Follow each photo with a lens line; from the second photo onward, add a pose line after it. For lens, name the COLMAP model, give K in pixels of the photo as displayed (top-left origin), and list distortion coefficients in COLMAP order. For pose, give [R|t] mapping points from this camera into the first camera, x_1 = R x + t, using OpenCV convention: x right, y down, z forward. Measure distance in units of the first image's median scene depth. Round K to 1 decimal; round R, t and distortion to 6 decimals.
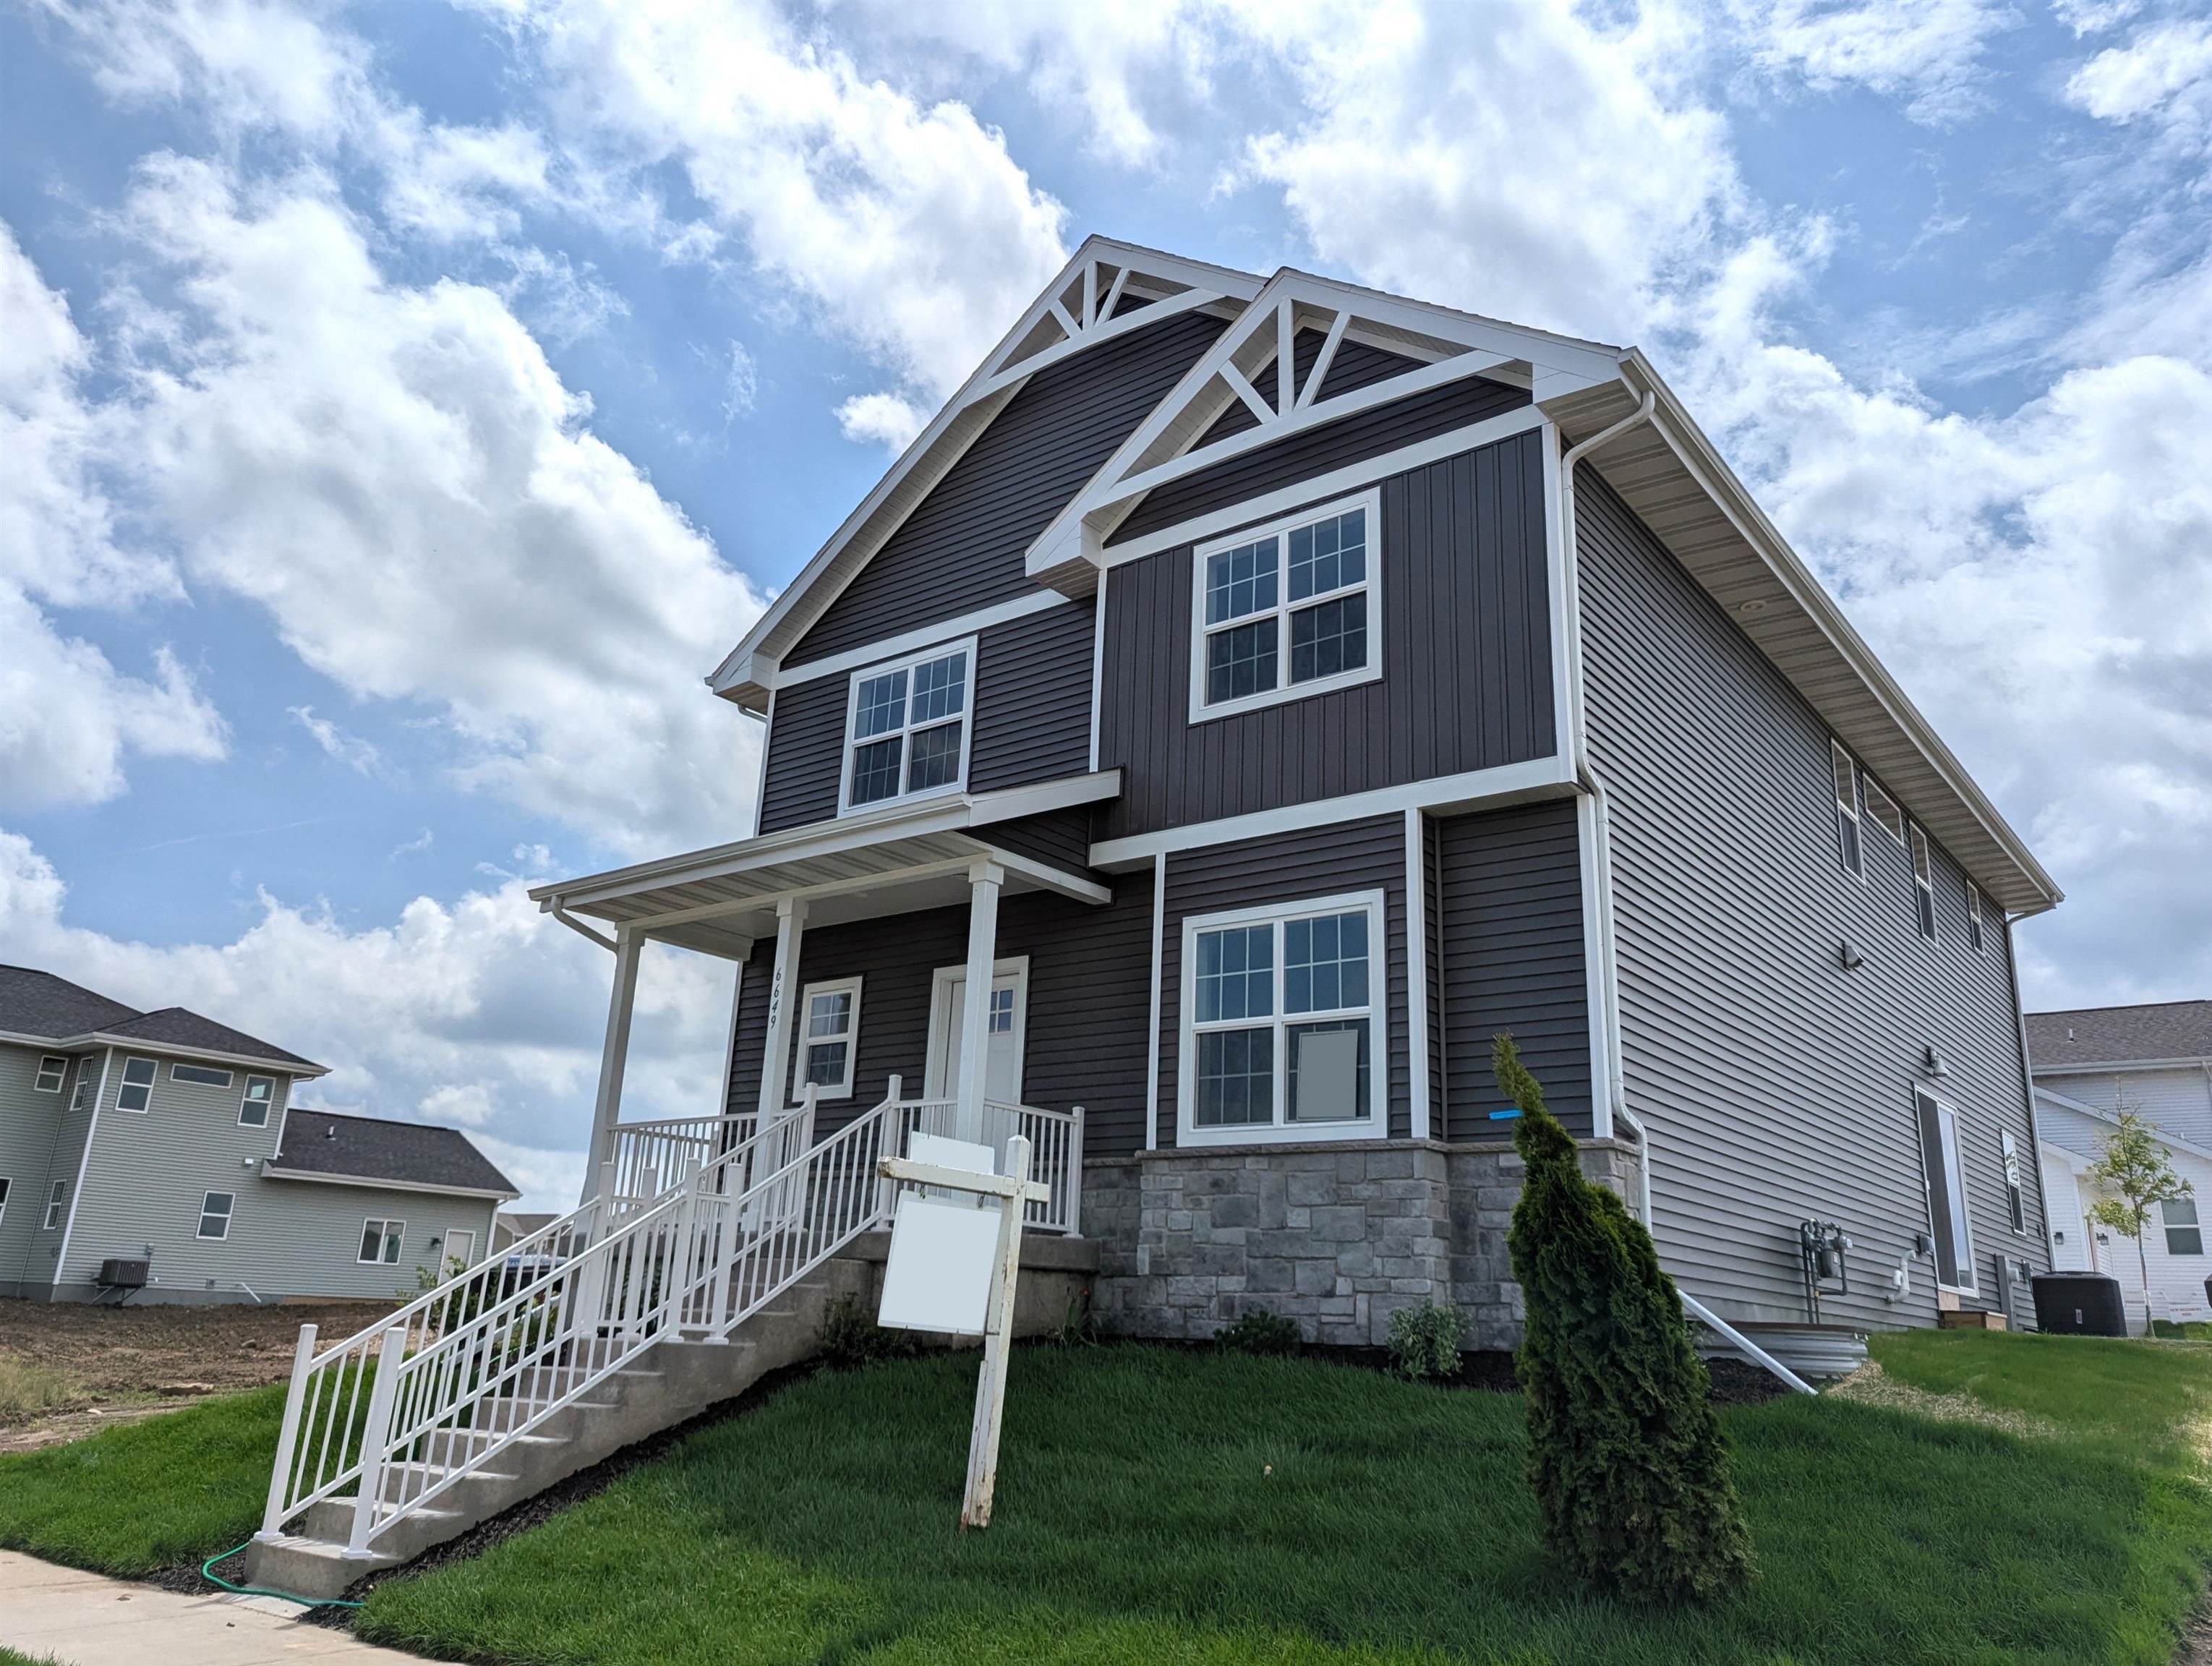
lens RADIAL K [[1636.7, 0, 1102.4], [0, 1636.7, 794.8], [0, 0, 1]] dist [0.076666, -0.000275]
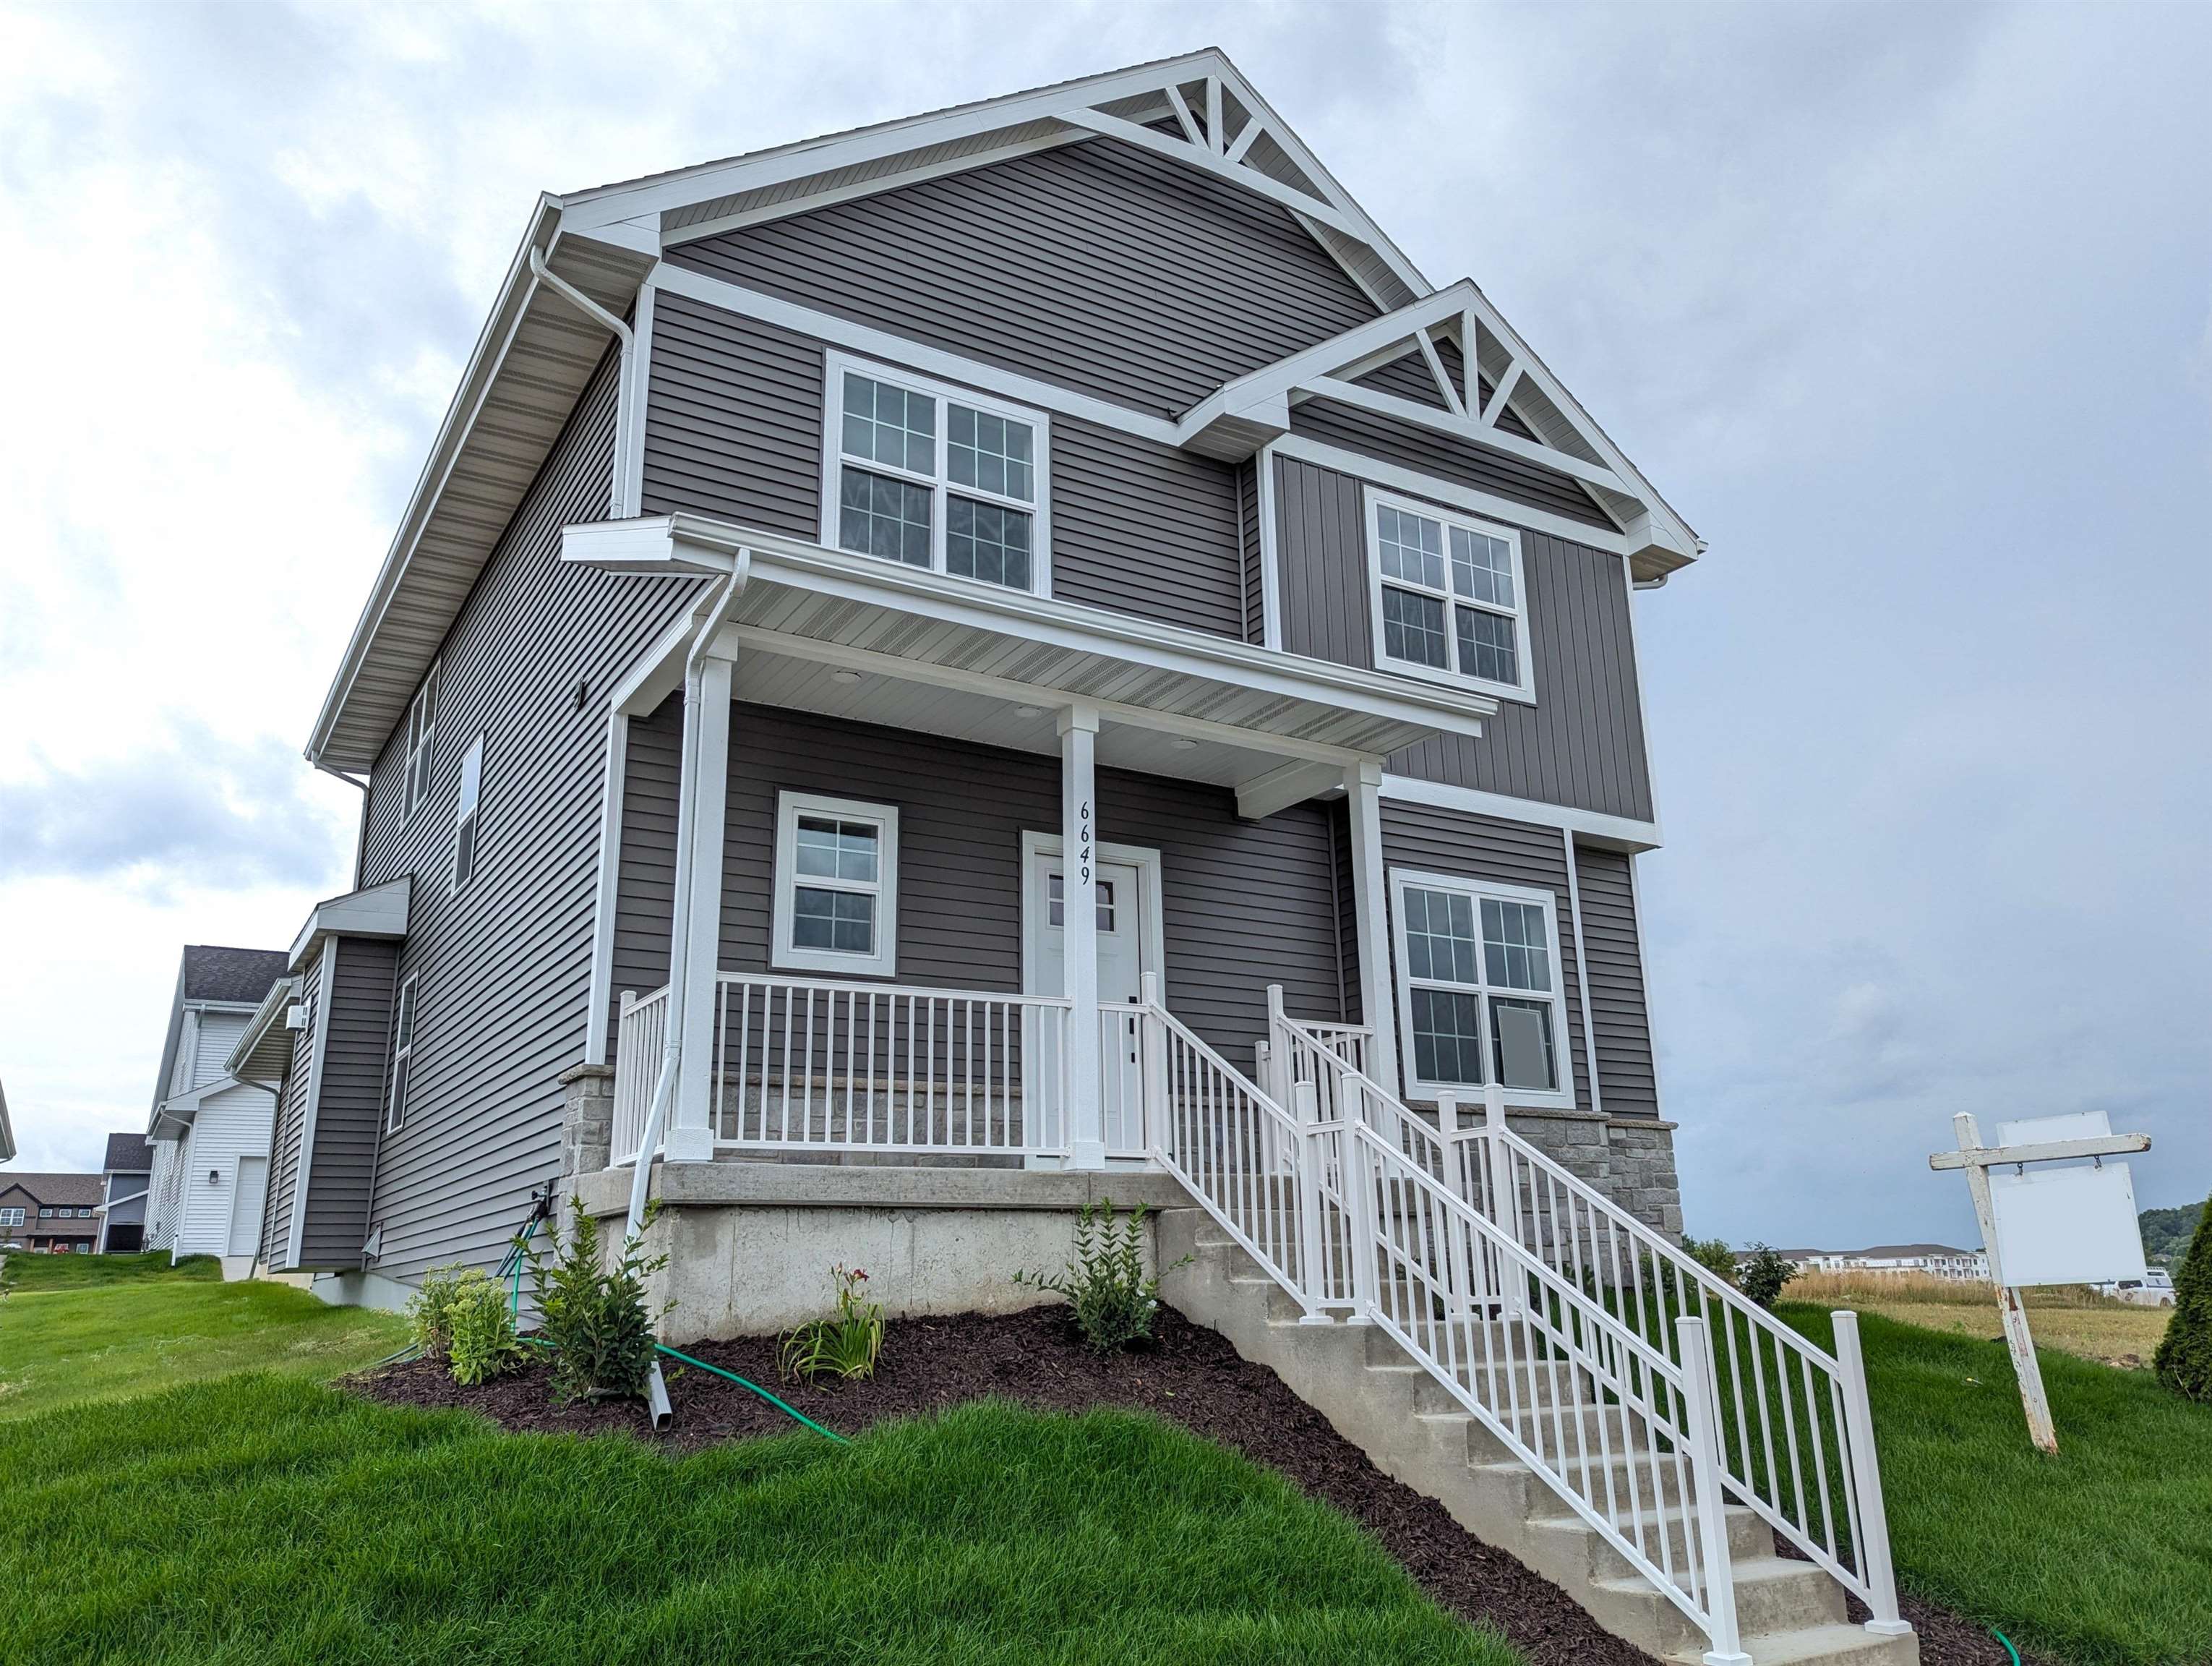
lens RADIAL K [[1611.8, 0, 1126.6], [0, 1611.8, 830.0], [0, 0, 1]] dist [0.023709, 0.003020]
pose [[0.334194, 0.215286, 0.917587, -0.936391], [-0.261836, 0.956447, -0.129040, 0.231849], [-0.905404, -0.197132, 0.376009, 0.833154]]
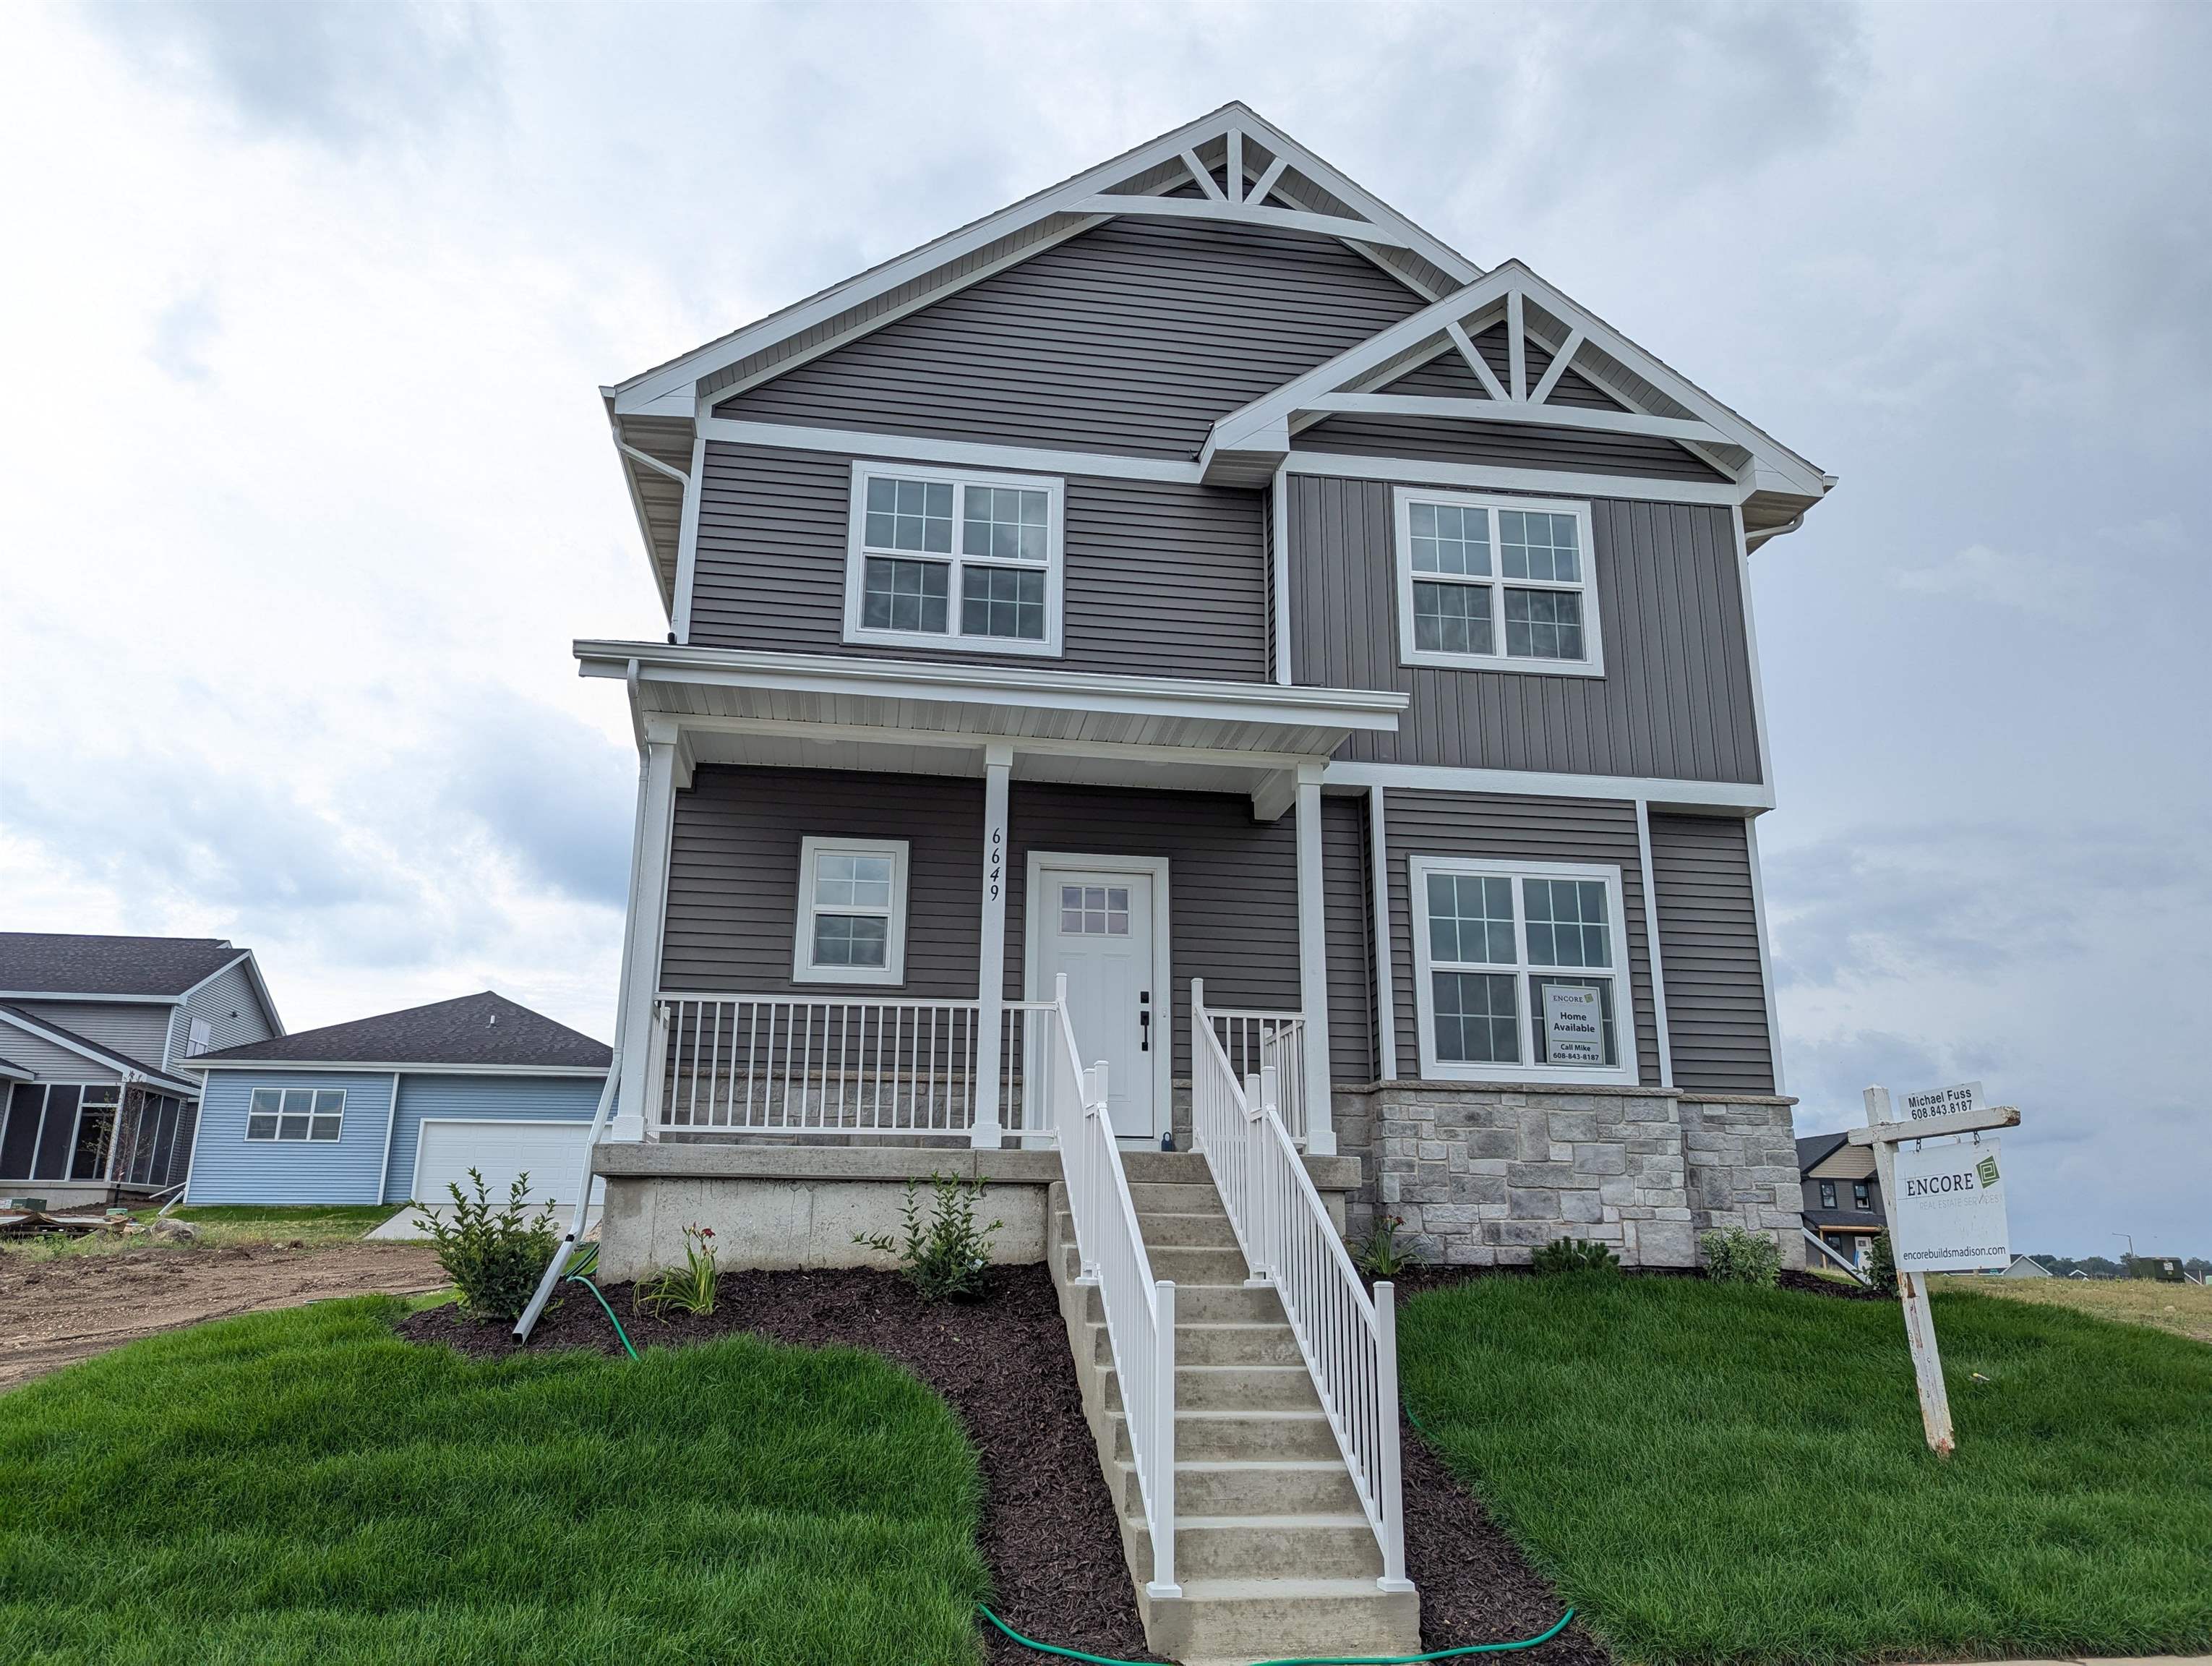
lens RADIAL K [[1536.2, 0, 1106.0], [0, 1536.2, 833.0], [0, 0, 1]] dist [0.029895, -0.000359]
pose [[0.672234, 0.167553, 0.721129, -0.805554], [-0.213079, 0.976625, -0.028285, 0.136471], [-0.709013, -0.134644, 0.692223, 0.508820]]
